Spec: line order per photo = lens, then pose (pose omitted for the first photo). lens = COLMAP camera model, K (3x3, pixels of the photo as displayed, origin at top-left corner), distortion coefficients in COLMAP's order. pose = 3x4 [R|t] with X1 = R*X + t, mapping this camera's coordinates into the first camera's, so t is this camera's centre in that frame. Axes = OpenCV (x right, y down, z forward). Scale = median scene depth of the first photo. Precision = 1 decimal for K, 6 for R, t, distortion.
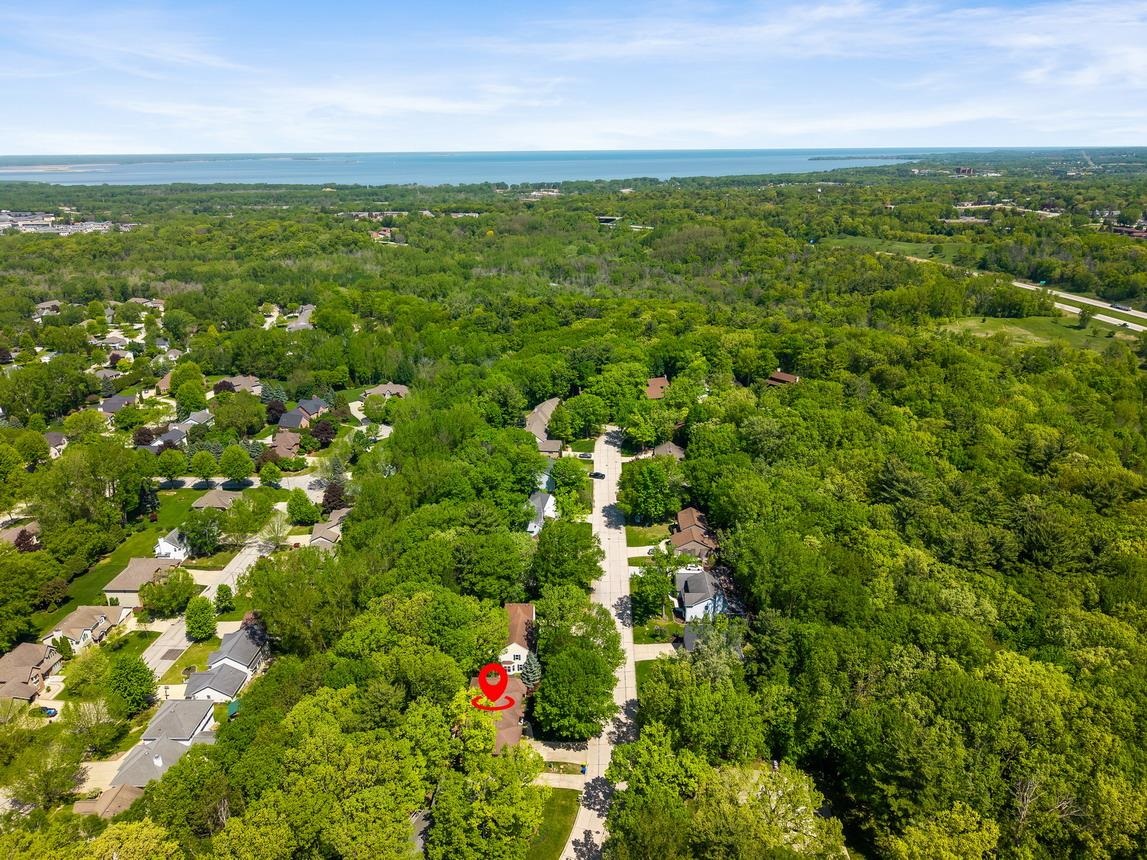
lens RADIAL K [[755.2, 0, 571.5], [0, 755.2, 436.0], [0, 0, 1]] dist [0.001707, -0.001826]
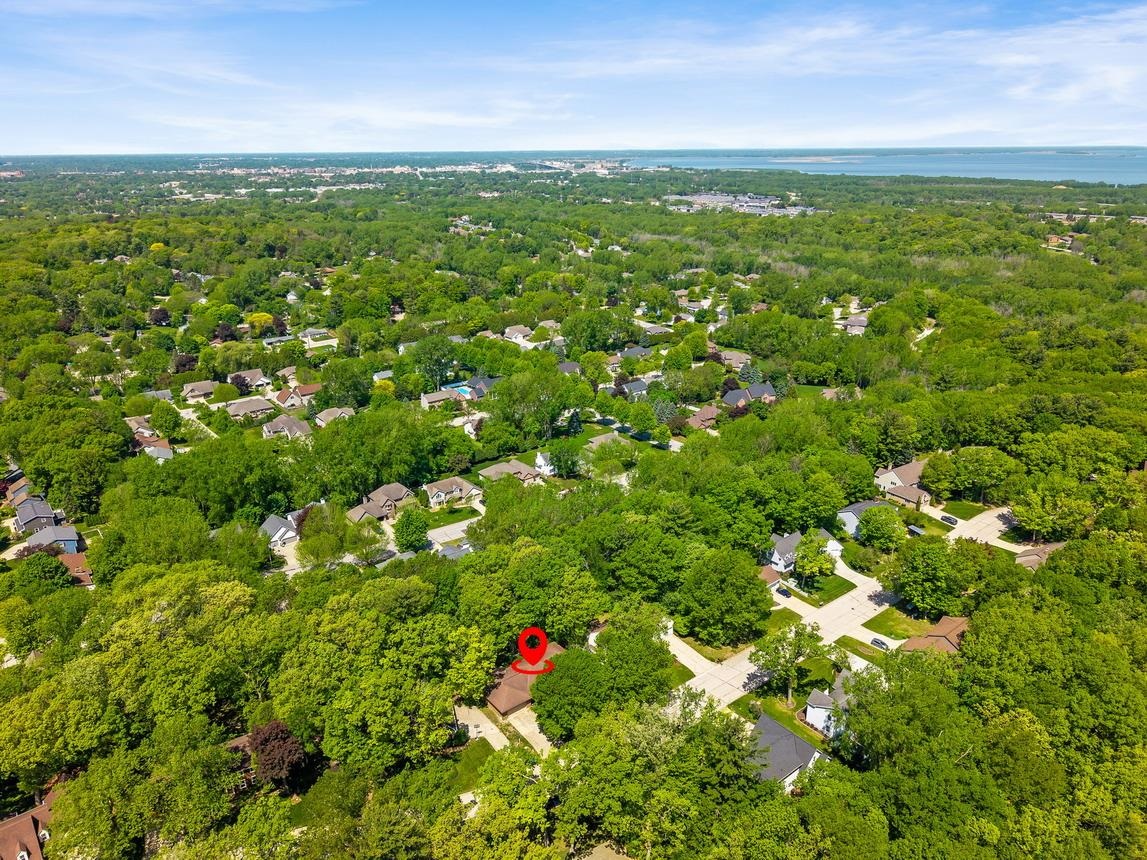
lens RADIAL K [[755.2, 0, 571.5], [0, 755.2, 436.0], [0, 0, 1]] dist [0.001707, -0.001826]
pose [[0.640638, 0.276327, -0.716398, 0.310012], [-0.270419, 0.954420, 0.126314, -0.051381], [0.718649, 0.112806, 0.686162, 0.147317]]
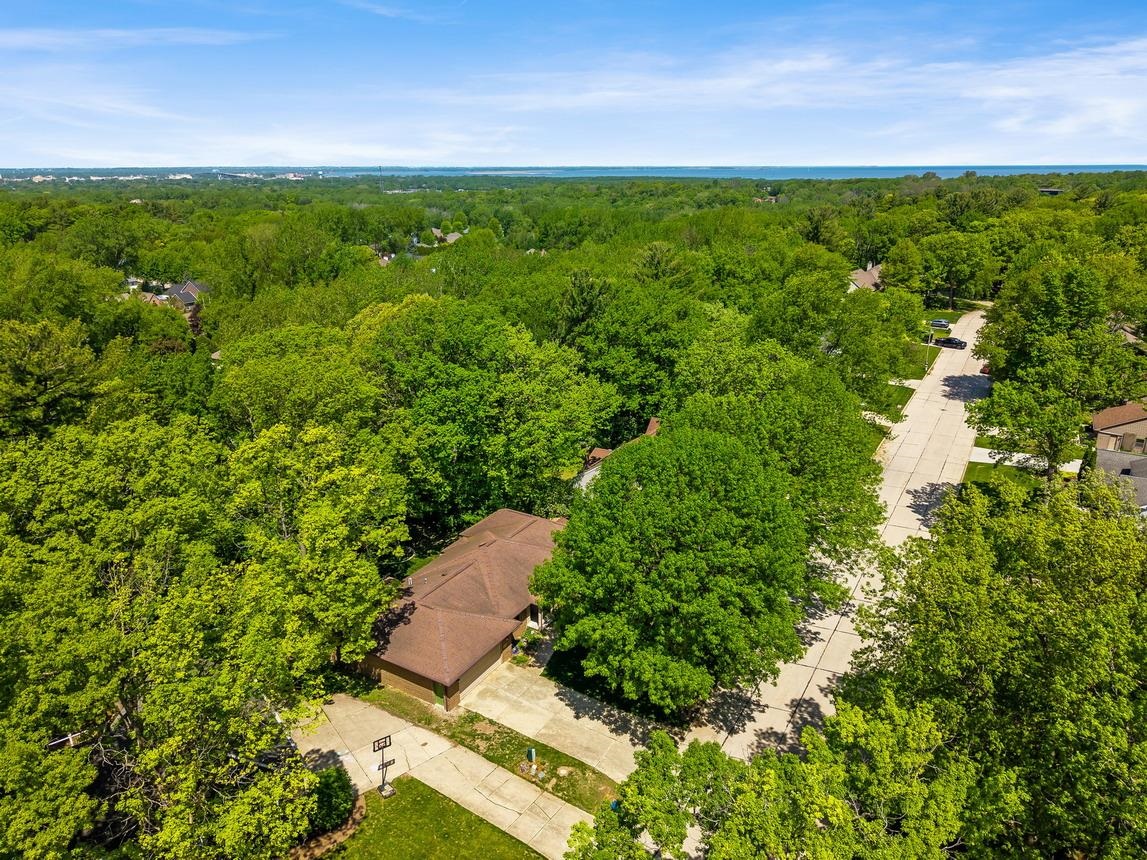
lens RADIAL K [[755.2, 0, 571.5], [0, 755.2, 436.0], [0, 0, 1]] dist [0.001707, -0.001826]
pose [[0.874659, 0.175793, -0.451739, 0.050010], [-0.181641, 0.982883, 0.030793, 0.144210], [0.449419, 0.055121, 0.891619, 0.353069]]
